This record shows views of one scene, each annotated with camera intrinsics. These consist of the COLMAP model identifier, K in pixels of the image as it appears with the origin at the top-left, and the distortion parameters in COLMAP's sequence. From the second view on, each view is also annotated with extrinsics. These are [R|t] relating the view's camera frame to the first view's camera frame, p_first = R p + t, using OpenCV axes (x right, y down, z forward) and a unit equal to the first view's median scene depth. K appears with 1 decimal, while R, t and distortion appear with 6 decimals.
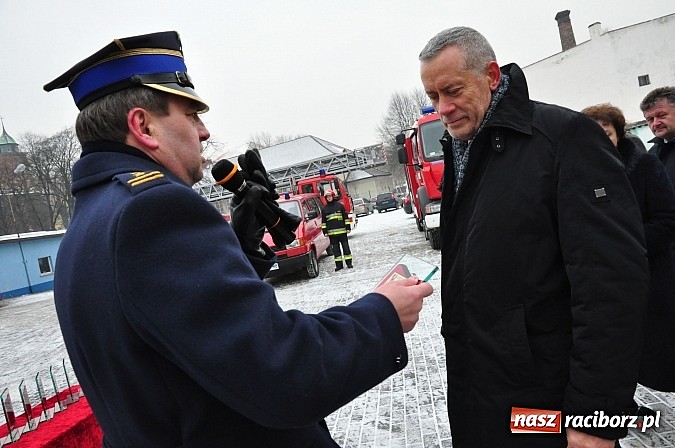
lens RADIAL K [[471.2, 0, 340.6], [0, 471.2, 227.1], [0, 0, 1]] dist [-0.123652, 0.097737]
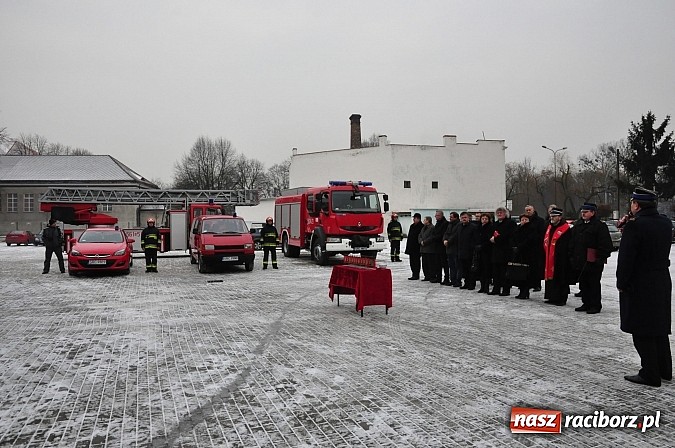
lens RADIAL K [[534.9, 0, 326.1], [0, 534.9, 223.4], [0, 0, 1]] dist [-0.040156, -0.000362]
pose [[0.847000, 0.199821, 0.492608, -0.352681], [-0.140078, 0.977809, -0.155784, 0.092376], [-0.512805, 0.062945, 0.856194, -0.297099]]
